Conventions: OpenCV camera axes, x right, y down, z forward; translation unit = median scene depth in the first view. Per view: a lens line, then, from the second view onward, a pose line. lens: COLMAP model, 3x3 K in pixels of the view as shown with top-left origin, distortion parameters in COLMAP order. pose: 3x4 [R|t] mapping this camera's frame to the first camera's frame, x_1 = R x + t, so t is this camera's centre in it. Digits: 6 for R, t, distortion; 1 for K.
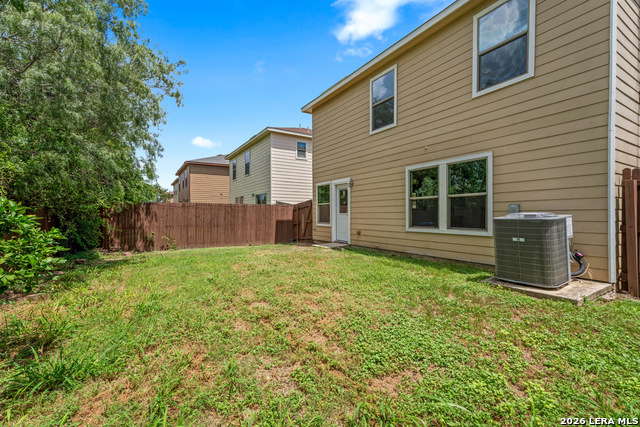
lens RADIAL K [[288.1, 0, 318.8], [0, 288.1, 213.9], [0, 0, 1]] dist [0.005635, 0.000325]
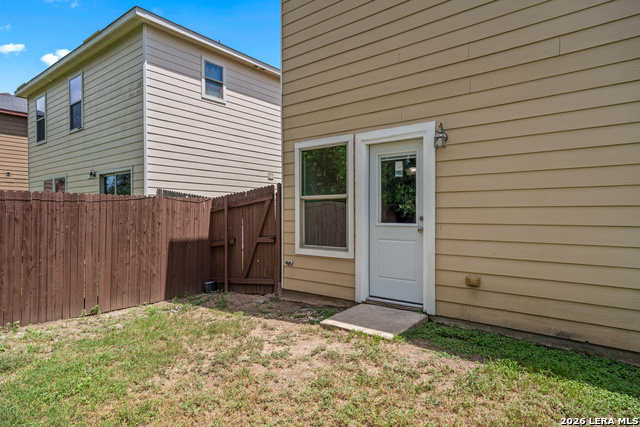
lens RADIAL K [[380.6, 0, 318.9], [0, 380.6, 215.9], [0, 0, 1]] dist [0.017587, 0.001343]
pose [[0.943183, 0.004385, 0.332244, -0.137698], [-0.005780, 0.999978, 0.003209, -0.010417], [-0.332223, -0.004947, 0.943188, 0.483372]]
